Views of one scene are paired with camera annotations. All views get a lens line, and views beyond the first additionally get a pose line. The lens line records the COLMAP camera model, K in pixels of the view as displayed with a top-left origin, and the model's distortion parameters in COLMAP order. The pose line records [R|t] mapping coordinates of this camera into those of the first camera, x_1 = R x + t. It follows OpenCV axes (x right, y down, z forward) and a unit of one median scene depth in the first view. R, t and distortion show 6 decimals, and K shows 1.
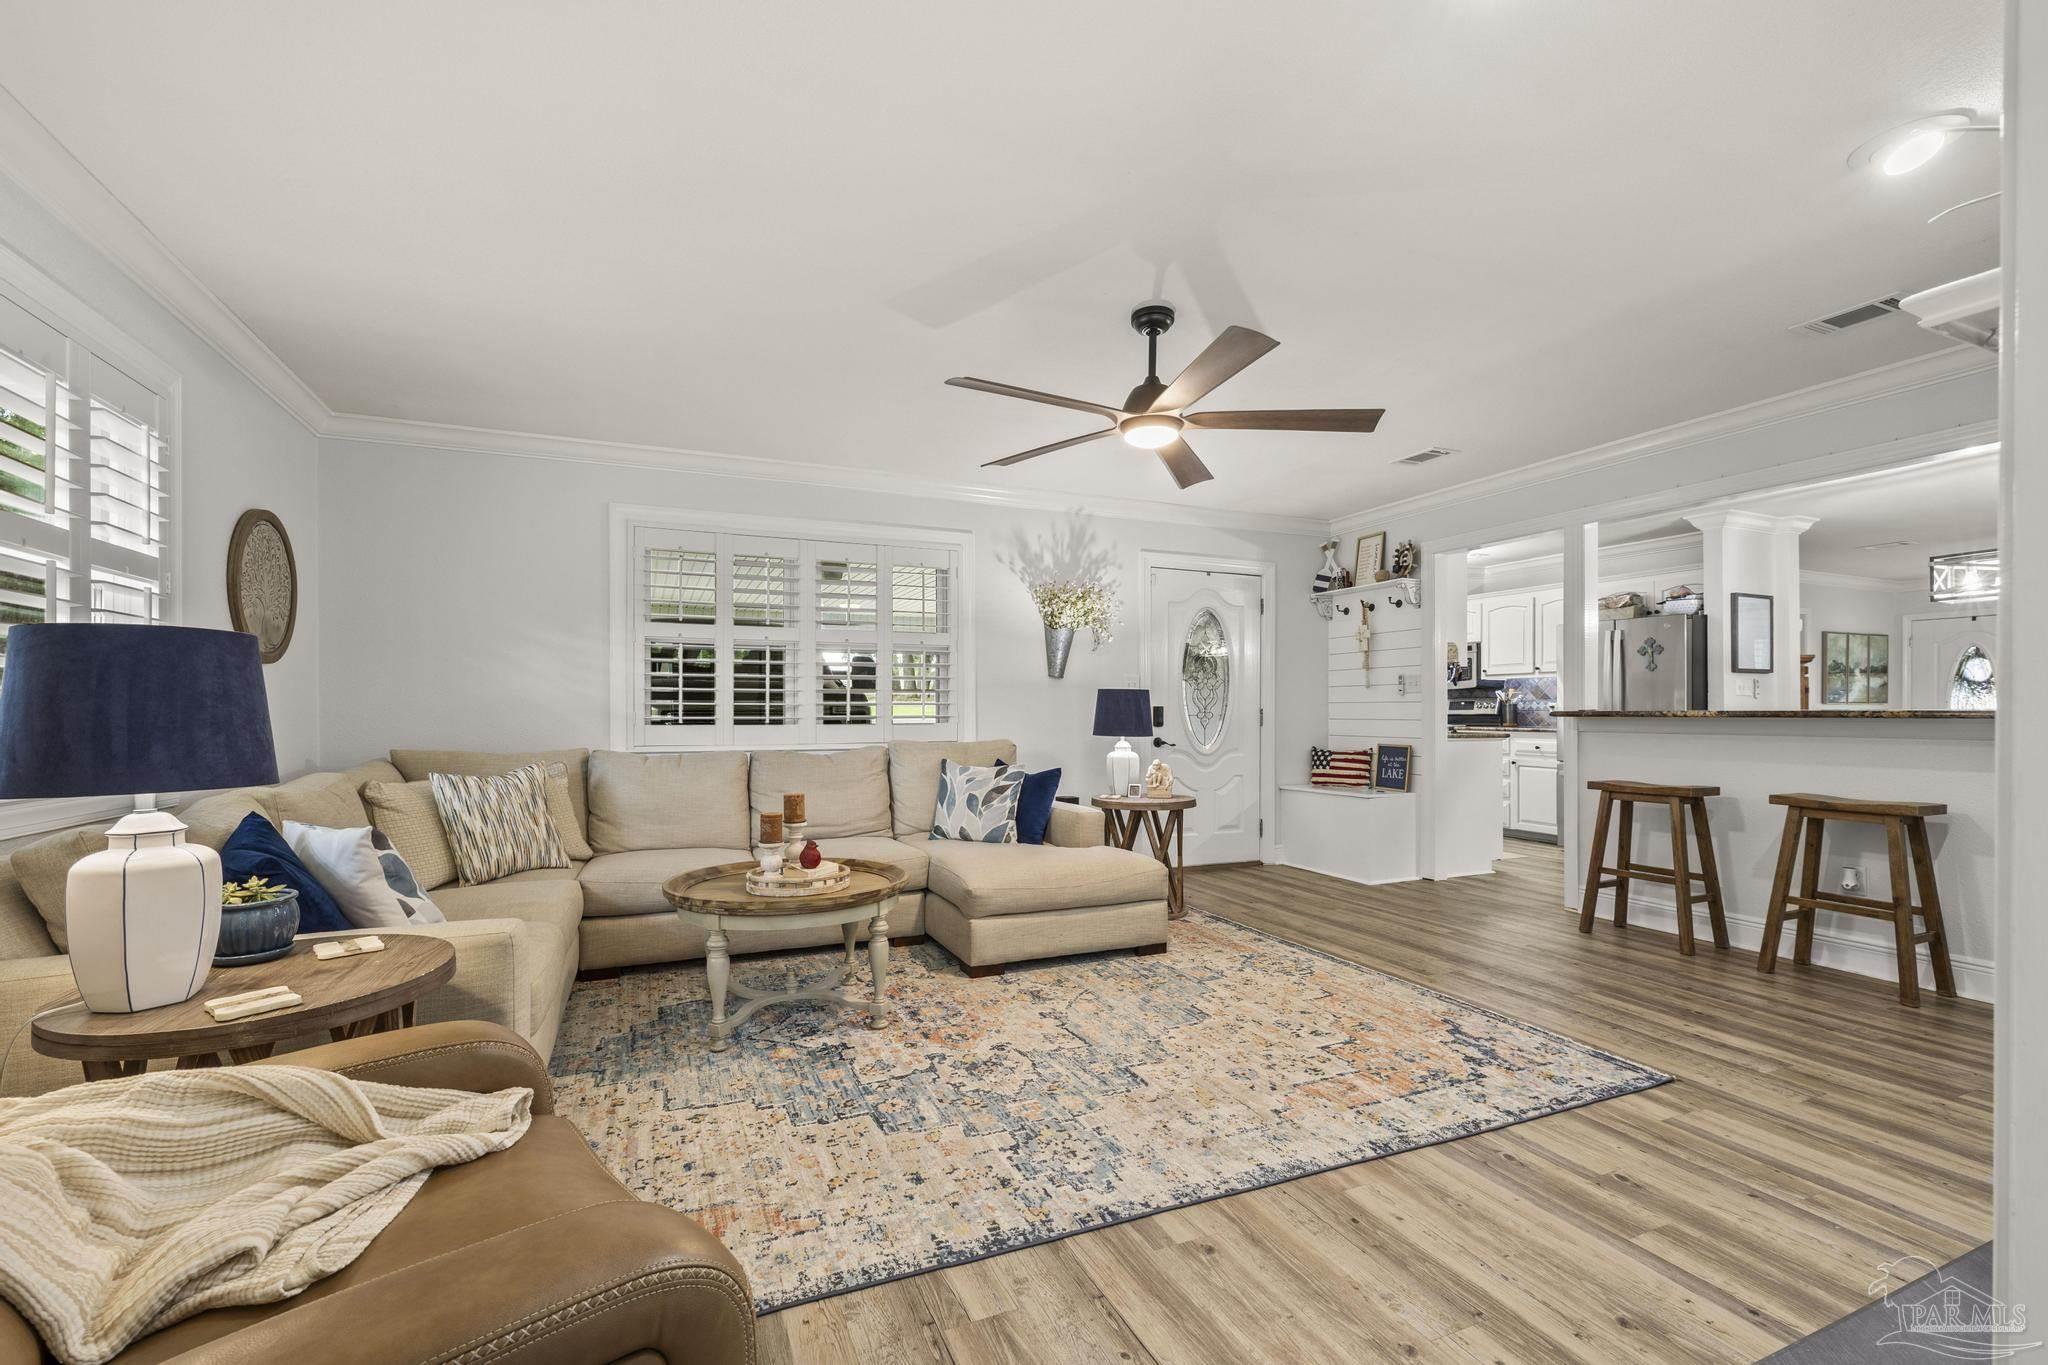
lens RADIAL K [[856.3, 0, 1024.9], [0, 856.3, 705.7], [0, 0, 1]] dist [0.001122, 0.000376]
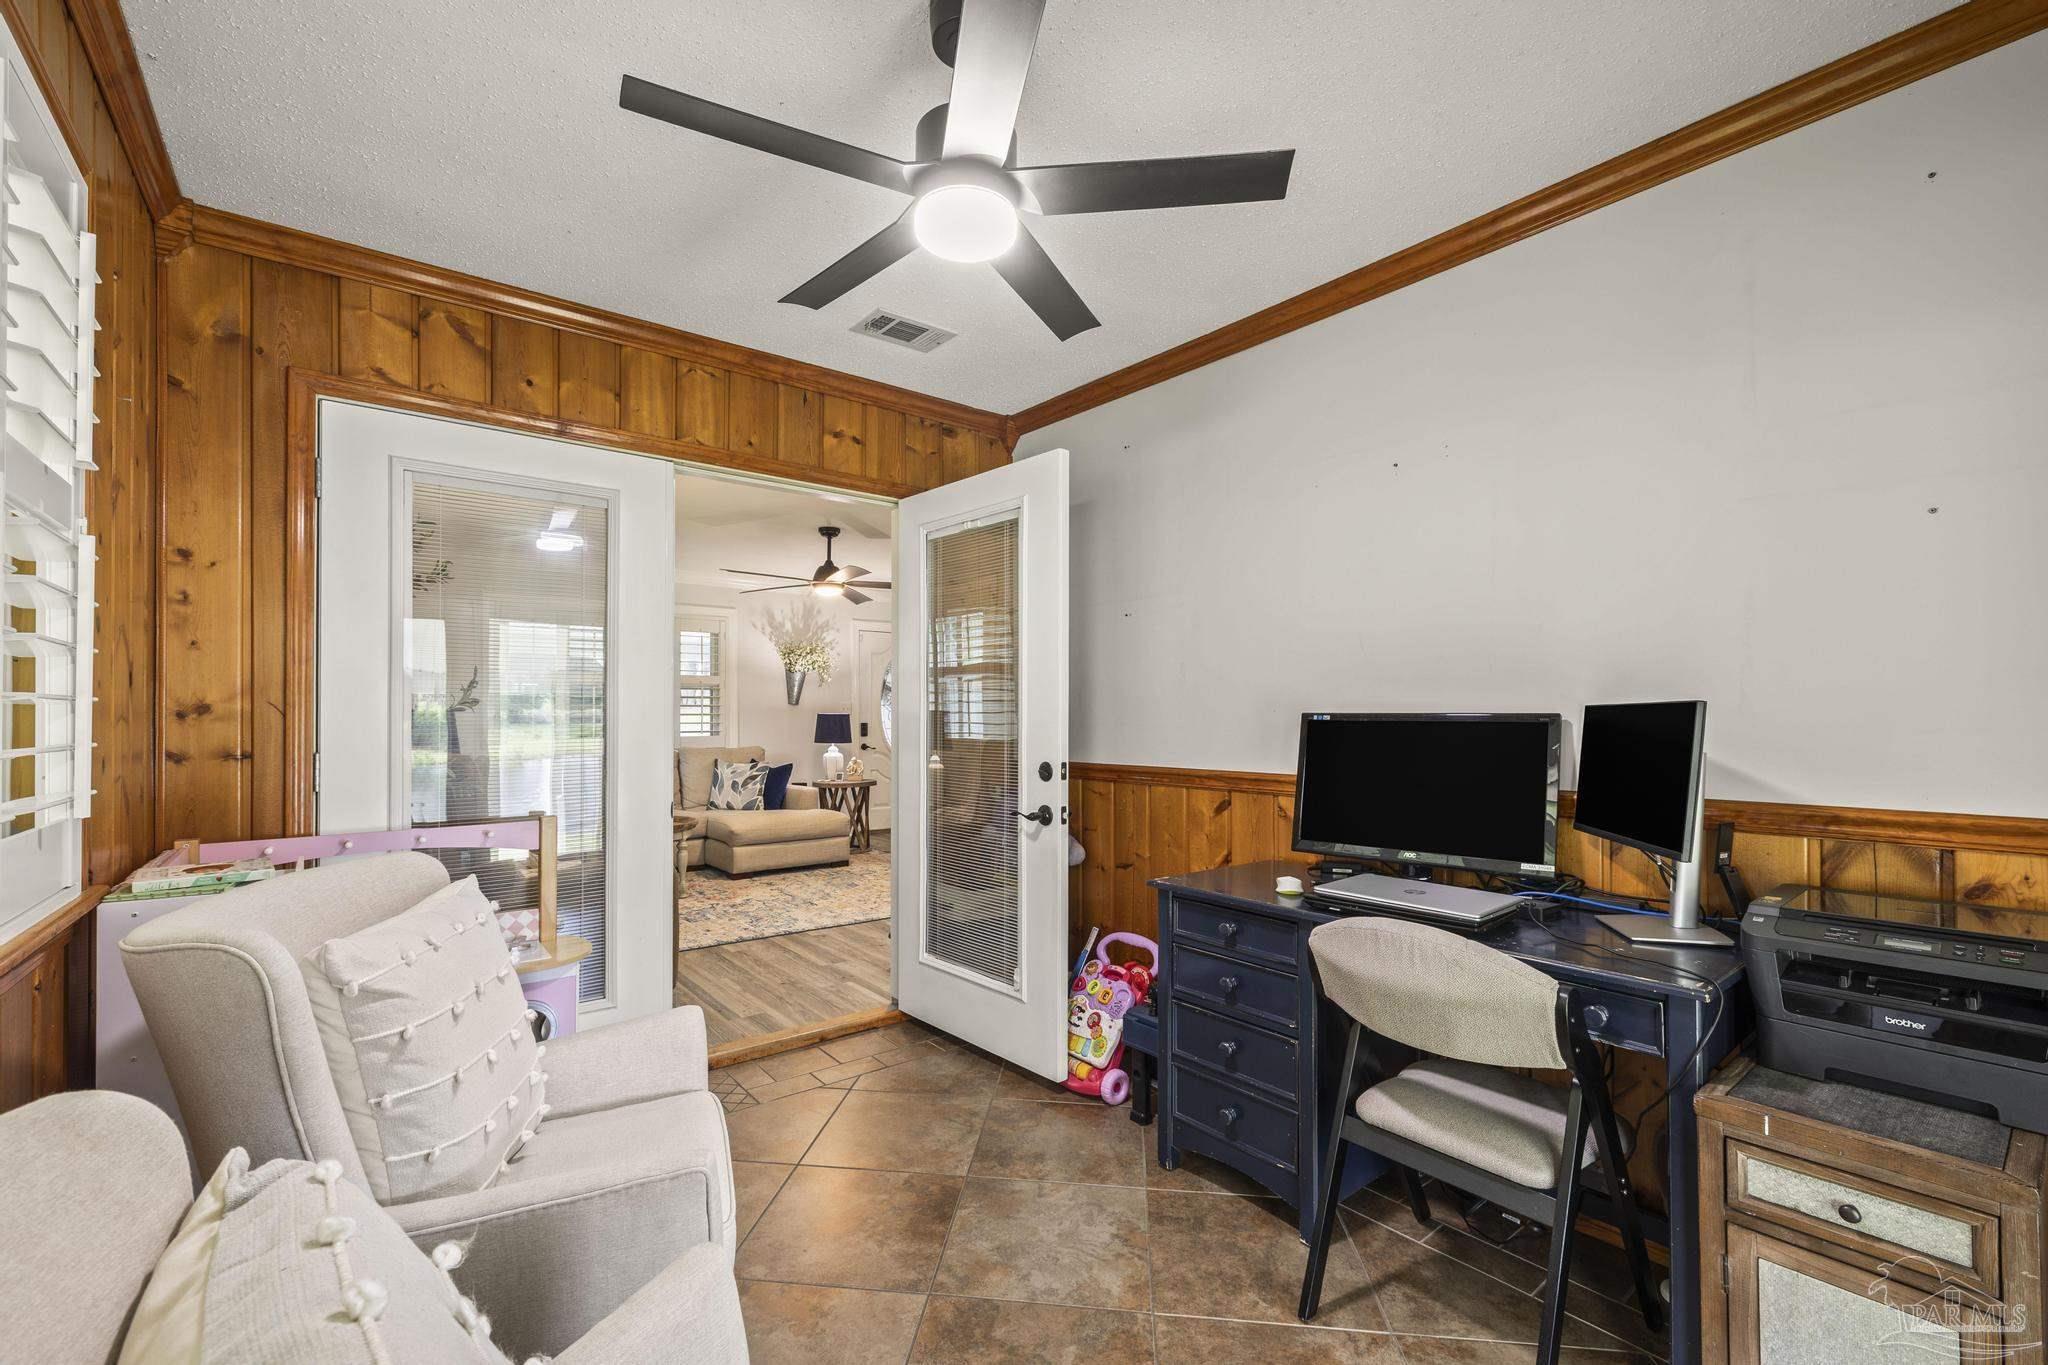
lens RADIAL K [[873.4, 0, 994.2], [0, 873.4, 710.3], [0, 0, 1]] dist [0.000674, 0.000096]
pose [[0.975741, -0.000098, 0.218929, 0.066527], [0.000648, 0.999997, -0.002438, -0.028045], [-0.218928, 0.002521, 0.975738, -0.861953]]
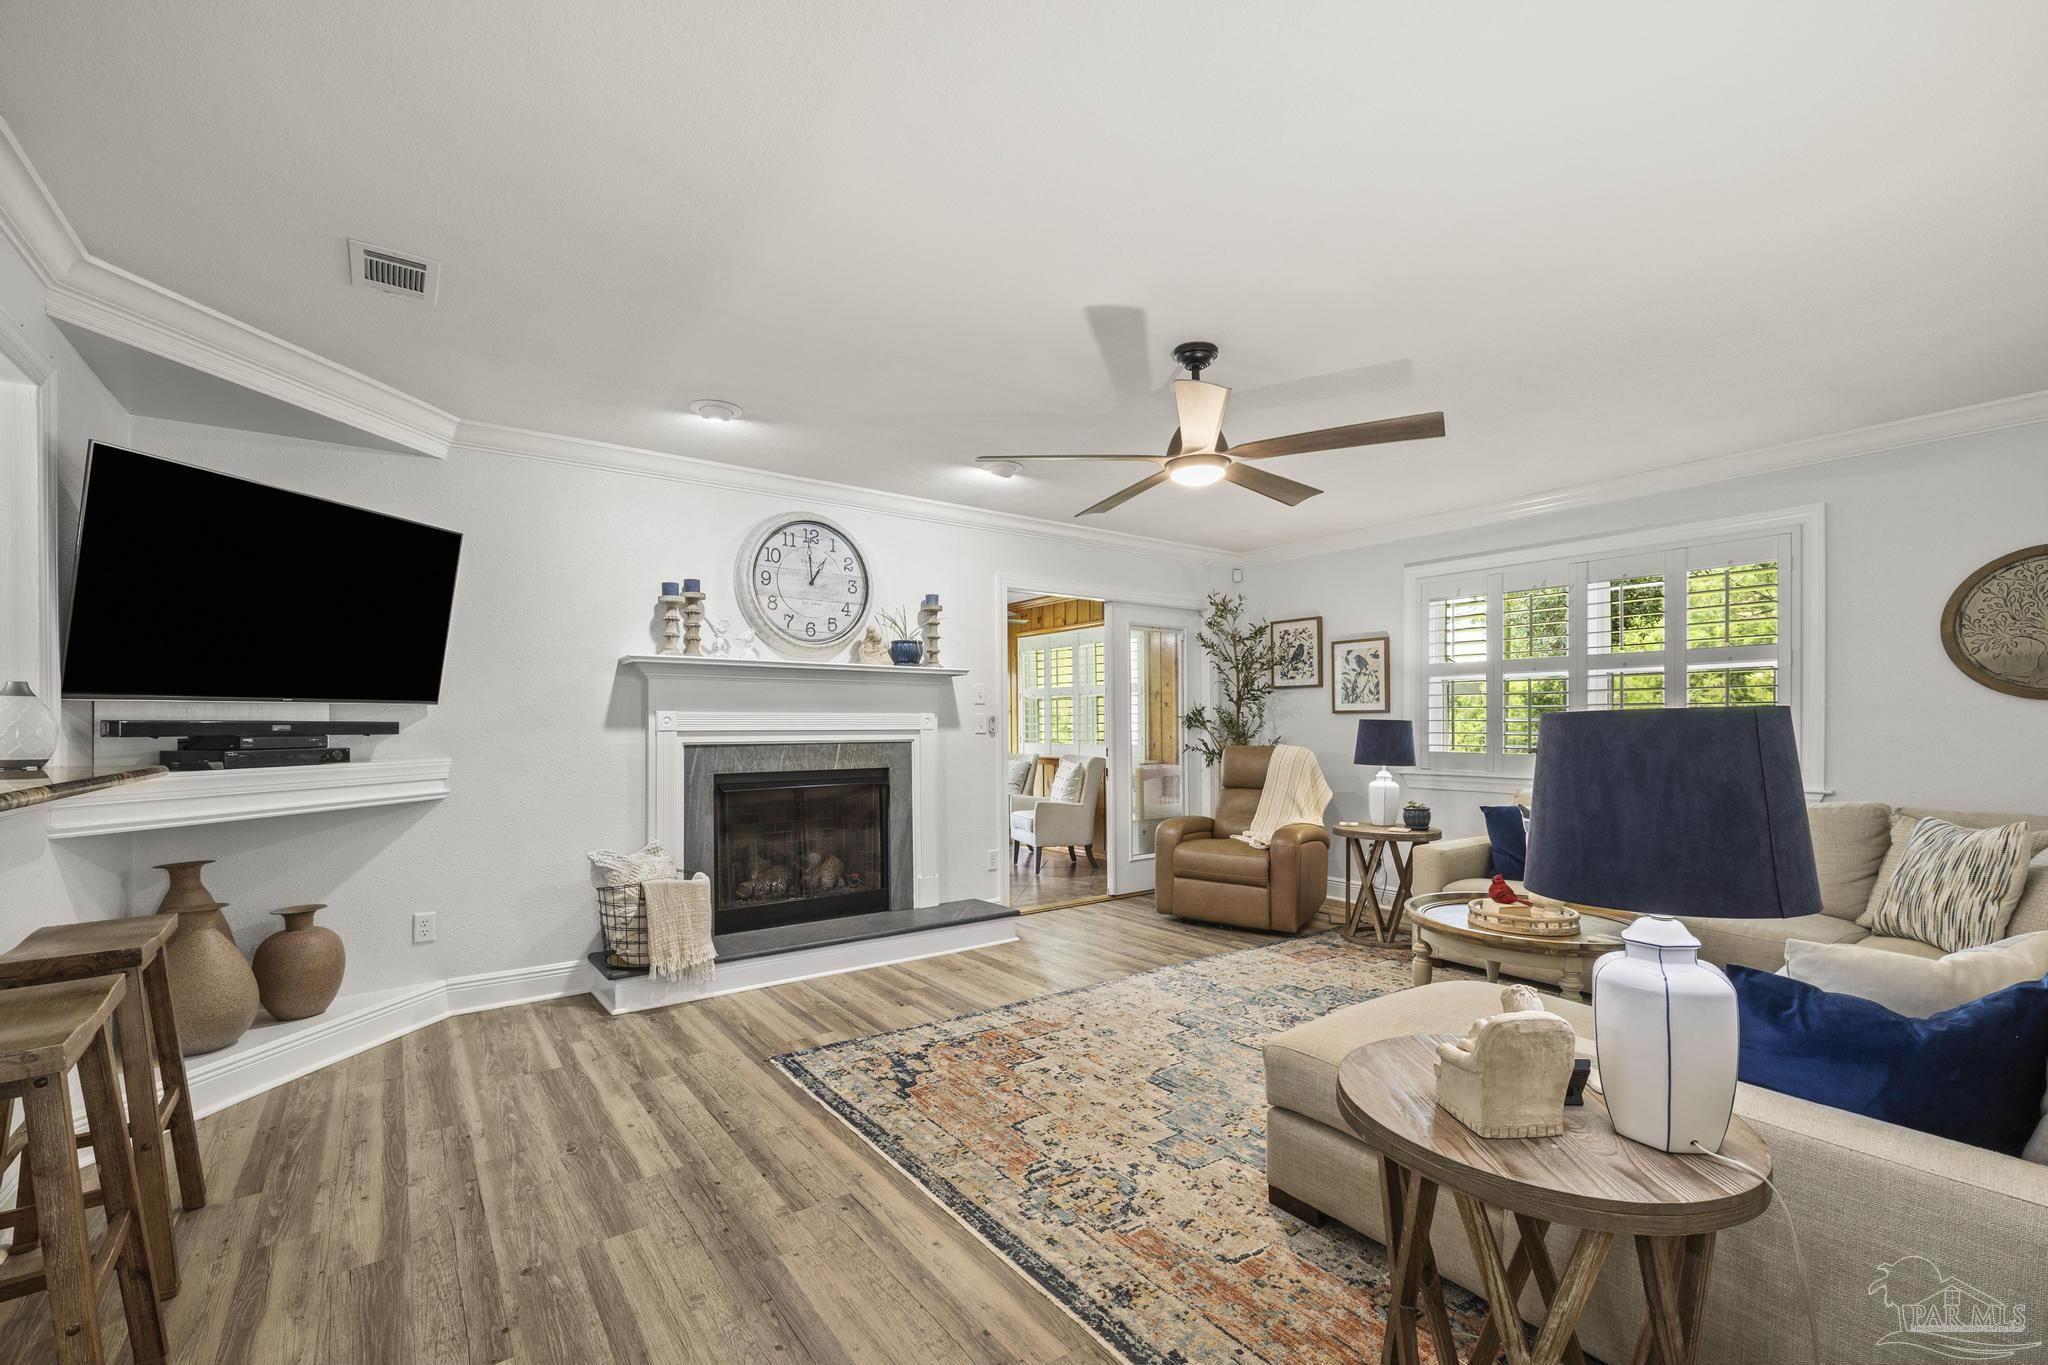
lens RADIAL K [[856.3, 0, 1024.9], [0, 856.3, 705.7], [0, 0, 1]] dist [0.001122, 0.000376]
pose [[-0.975056, -0.003667, -0.221931, 0.489068], [0.003588, 0.999473, -0.032275, -0.022403], [0.221932, -0.032266, -0.974528, 1.662501]]
